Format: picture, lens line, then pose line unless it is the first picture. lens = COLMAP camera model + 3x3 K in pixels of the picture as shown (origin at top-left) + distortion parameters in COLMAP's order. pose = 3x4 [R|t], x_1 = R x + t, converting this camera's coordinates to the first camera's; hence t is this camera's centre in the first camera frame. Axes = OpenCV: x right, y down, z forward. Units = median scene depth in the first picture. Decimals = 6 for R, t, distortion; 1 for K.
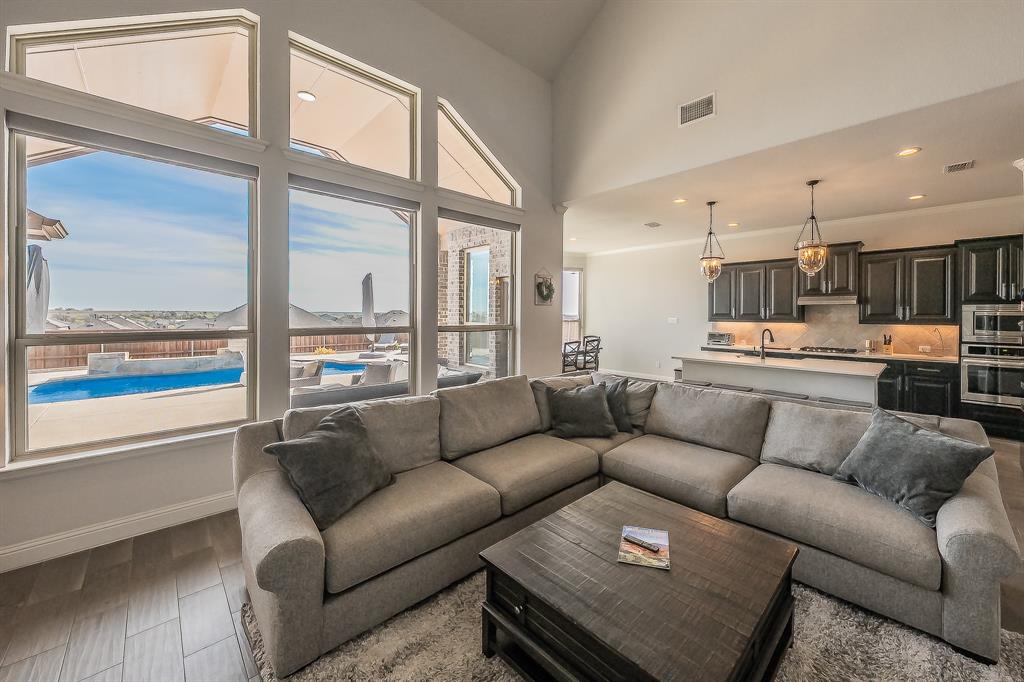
lens RADIAL K [[395.8, 0, 542.0], [0, 395.8, 313.0], [0, 0, 1]] dist [-0.006846, 0.000026]
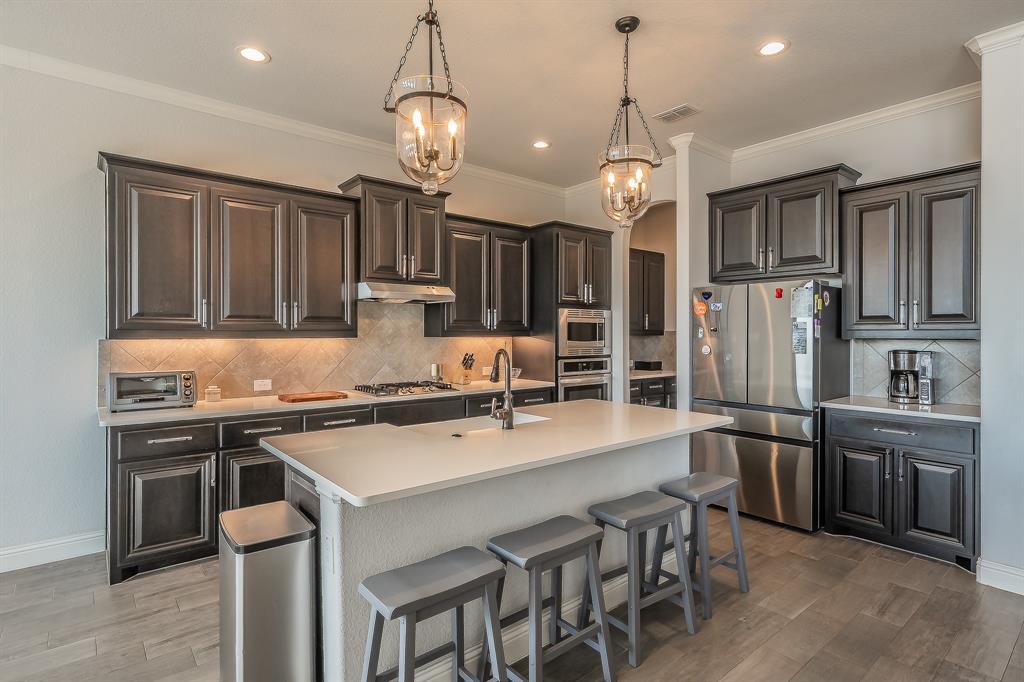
lens RADIAL K [[510.7, 0, 507.8], [0, 510.7, 335.4], [0, 0, 1]] dist [0.004099, -0.000436]
pose [[0.092723, -0.007117, 0.995666, 0.074363], [0.000812, 0.999975, 0.007072, 0.022581], [-0.995692, 0.000153, 0.092727, 0.927476]]
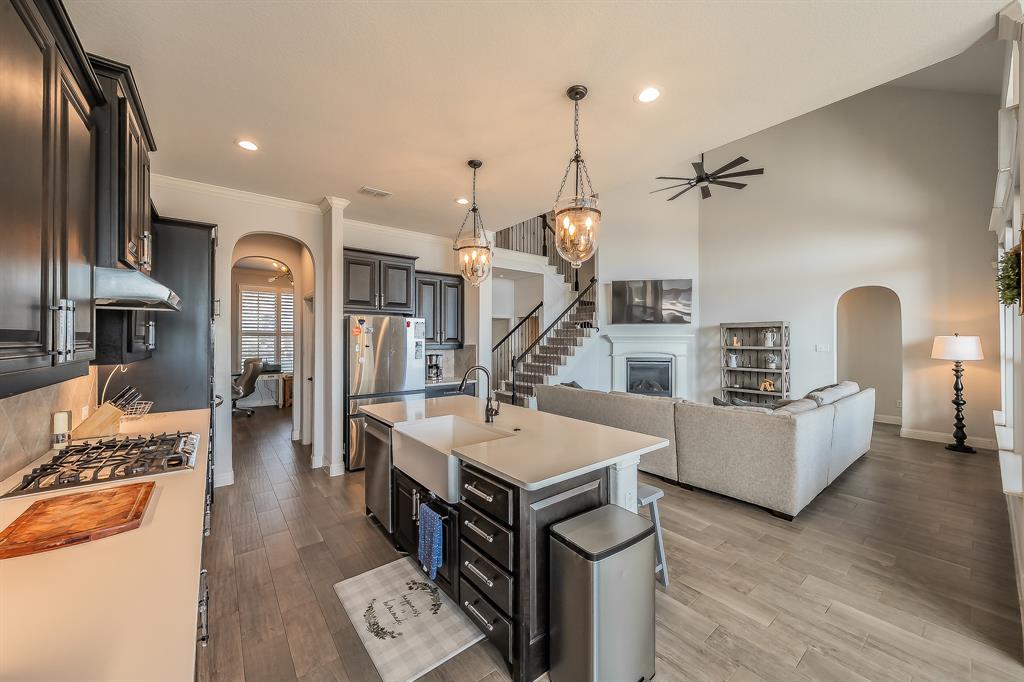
lens RADIAL K [[380.7, 0, 502.4], [0, 380.7, 337.4], [0, 0, 1]] dist [-0.001521, -0.000117]
pose [[-0.993071, -0.000483, 0.117517, 0.466793], [-0.000823, 0.999996, -0.002837, 0.002263], [-0.117515, -0.002914, -0.993067, 1.462240]]
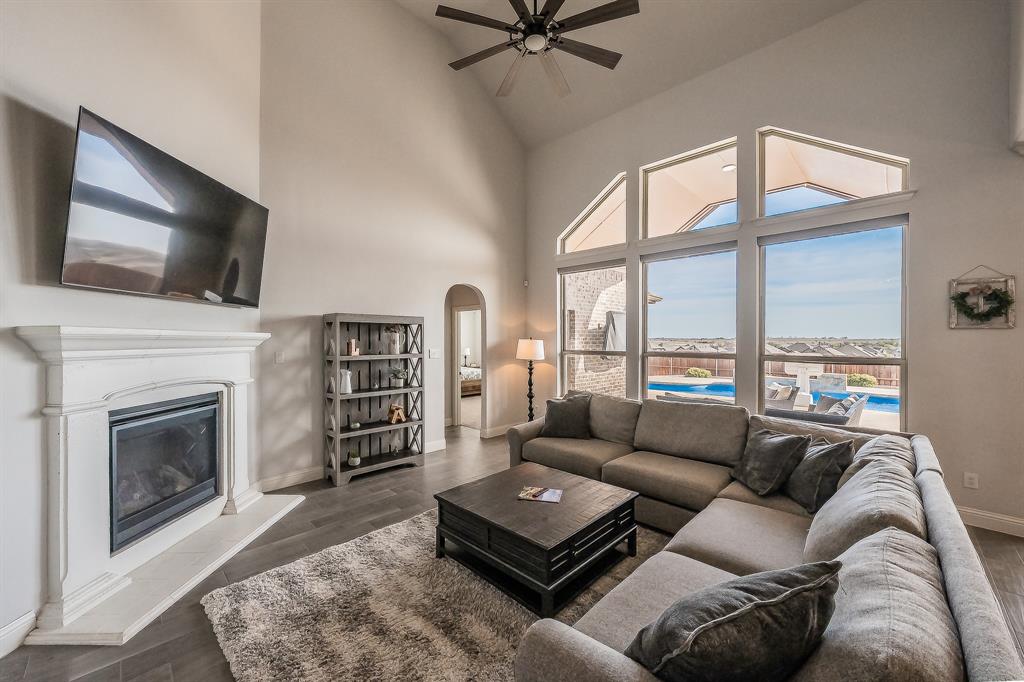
lens RADIAL K [[380.7, 0, 512.3], [0, 380.7, 336.6], [0, 0, 1]] dist [-0.001521, -0.000117]
pose [[0.005235, -0.012199, -0.999912, 0.579571], [-0.000293, 0.999926, -0.012201, -0.000399], [0.999986, 0.000357, 0.005231, 0.295027]]
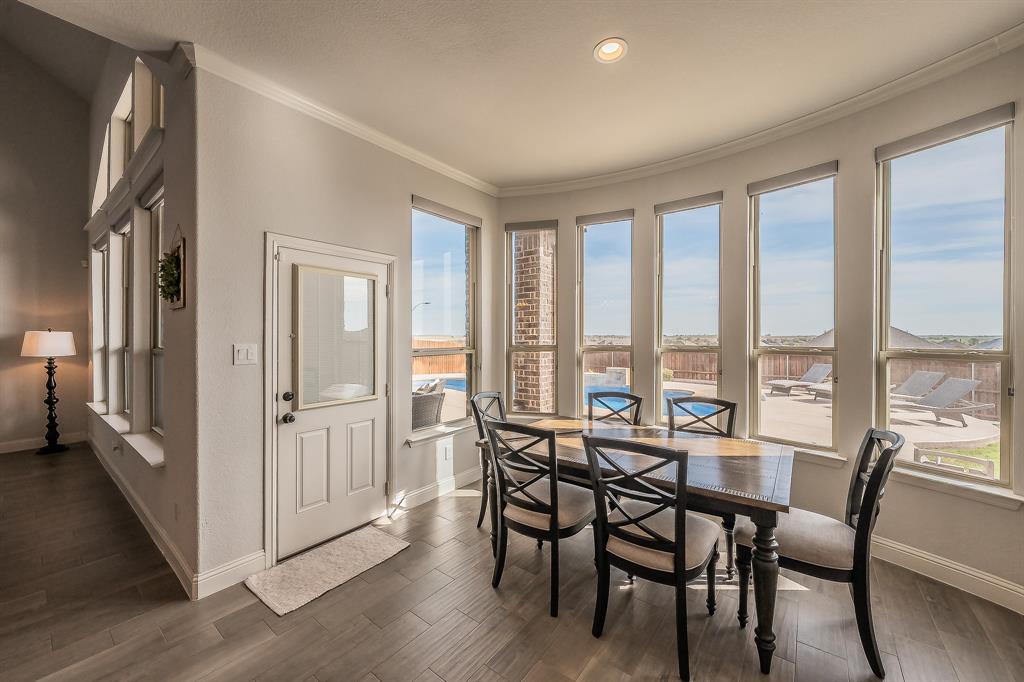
lens RADIAL K [[386.8, 0, 512.4], [0, 386.8, 336.5], [0, 0, 1]] dist [0.002272, 0.000051]
pose [[0.128345, -0.004890, -0.991718, 0.504671], [0.003223, 0.999985, -0.004513, 0.015039], [0.991724, -0.002617, 0.128359, 1.352576]]
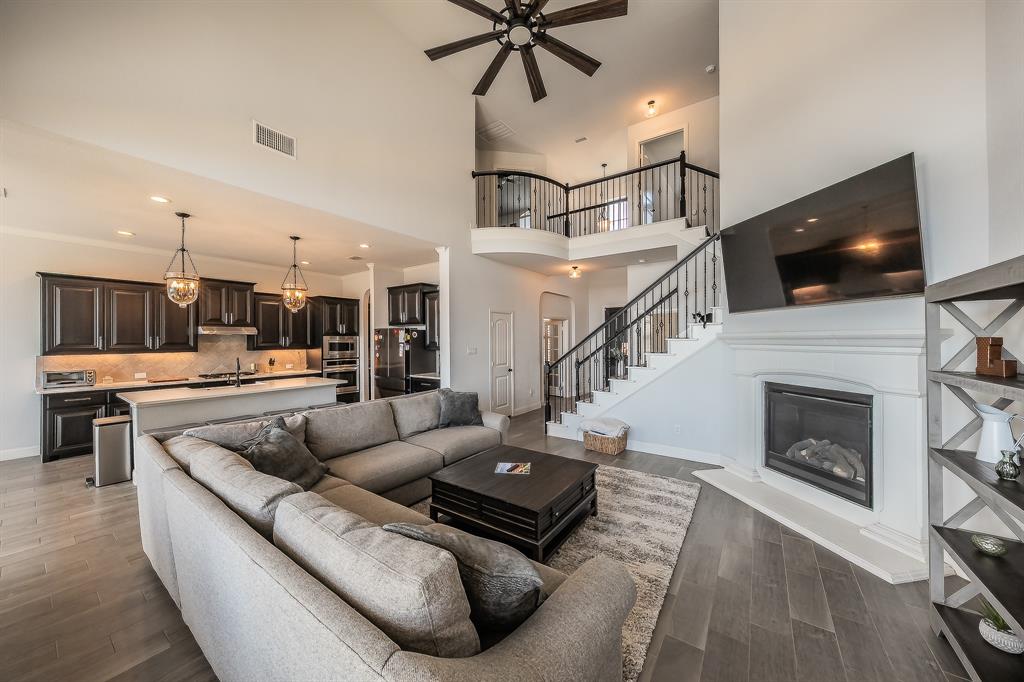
lens RADIAL K [[349.4, 0, 520.6], [0, 349.4, 338.9], [0, 0, 1]] dist [0.000992, 0.000238]
pose [[-0.177039, 0.000484, 0.984204, -0.453792], [0.005745, 0.999983, 0.000541, -0.005048], [-0.984187, 0.005750, -0.177039, 0.418908]]
